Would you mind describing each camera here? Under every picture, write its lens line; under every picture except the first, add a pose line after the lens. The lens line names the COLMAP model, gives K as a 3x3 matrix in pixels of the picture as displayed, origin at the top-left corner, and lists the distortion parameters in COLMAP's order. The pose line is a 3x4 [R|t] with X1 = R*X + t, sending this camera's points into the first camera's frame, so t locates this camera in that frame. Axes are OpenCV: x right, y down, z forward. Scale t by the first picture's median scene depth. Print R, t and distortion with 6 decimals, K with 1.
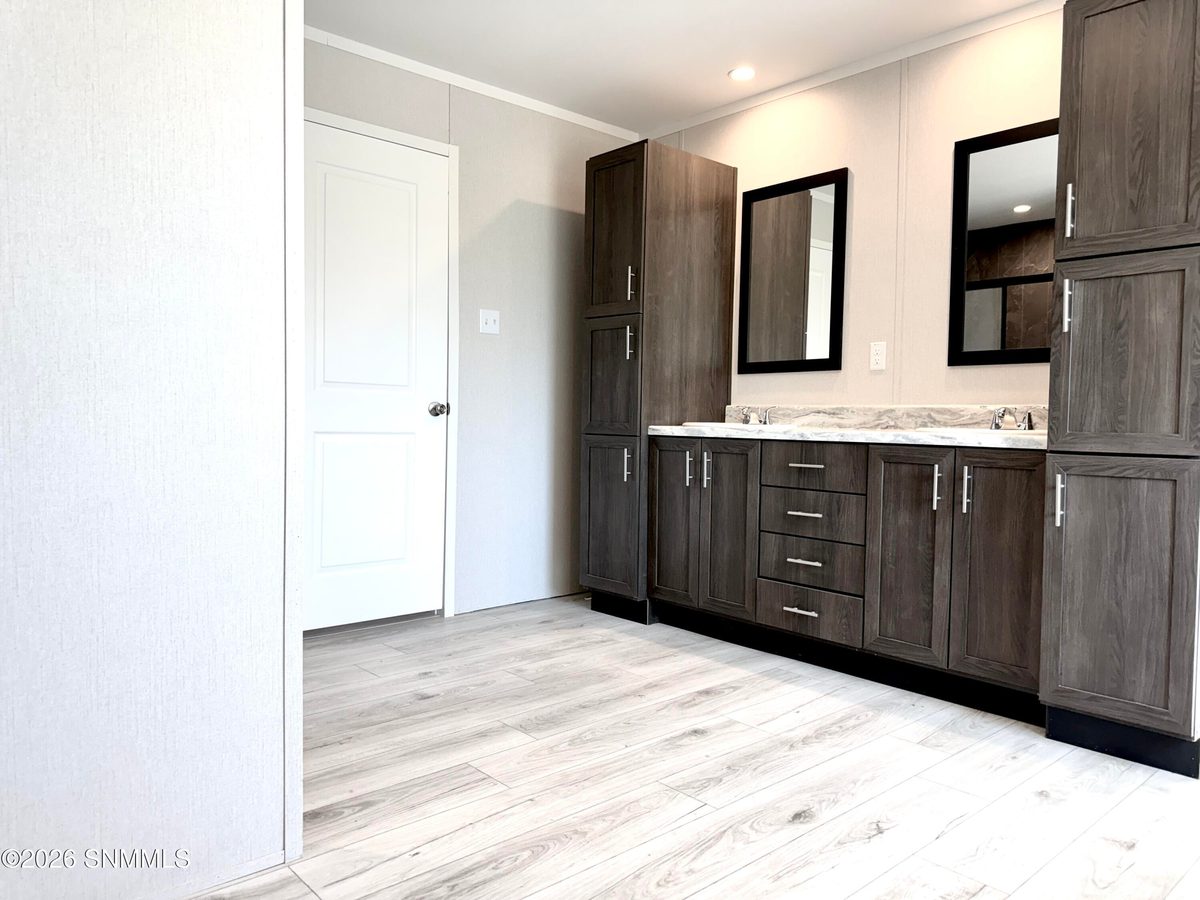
lens RADIAL K [[854.1, 0, 602.4], [0, 854.1, 445.4], [0, 0, 1]] dist [0.066678, -0.001403]
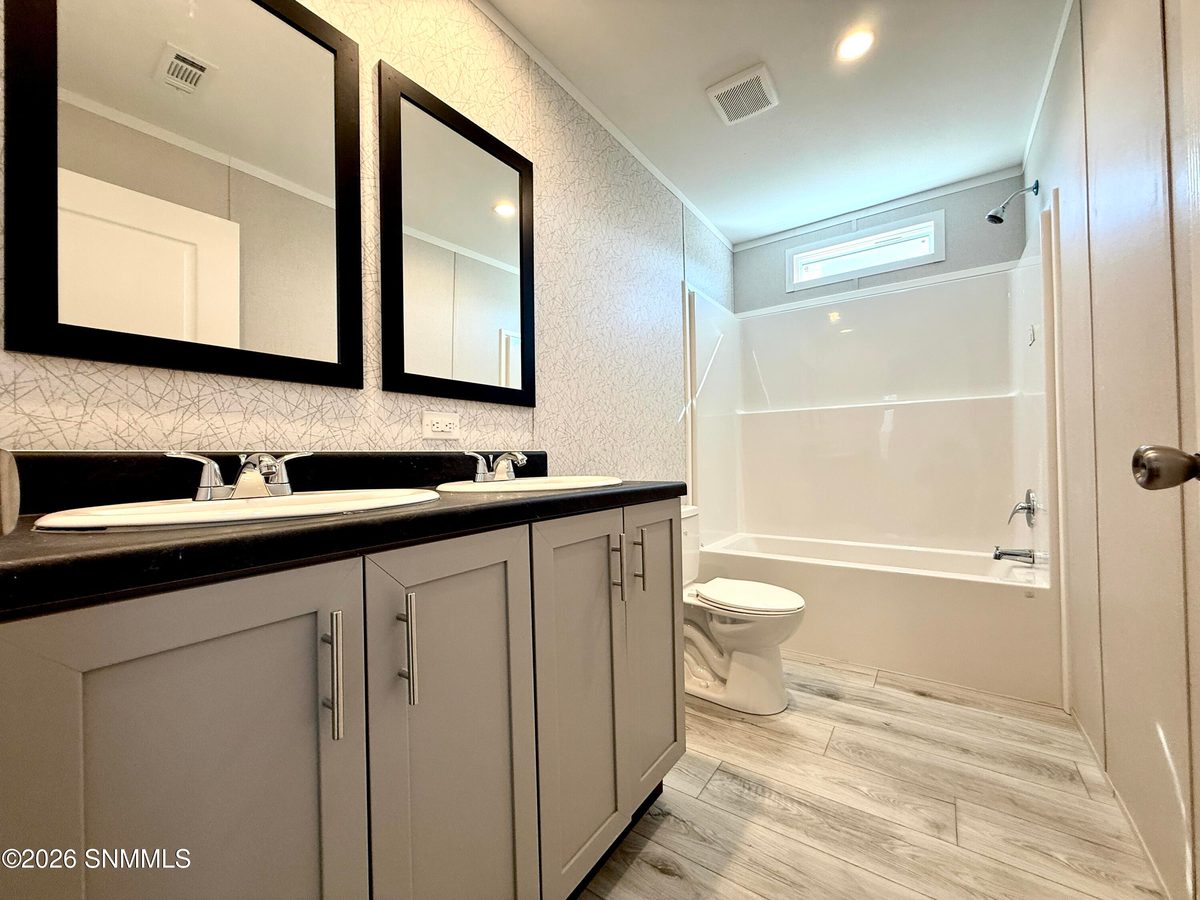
lens RADIAL K [[482.4, 0, 597.8], [0, 482.4, 452.5], [0, 0, 1]] dist [0.000183, -0.000003]
pose [[-0.218841, -0.002879, 0.975756, -0.470753], [0.043664, 0.998965, 0.012741, -0.070786], [-0.974783, 0.045394, -0.218489, 1.498236]]
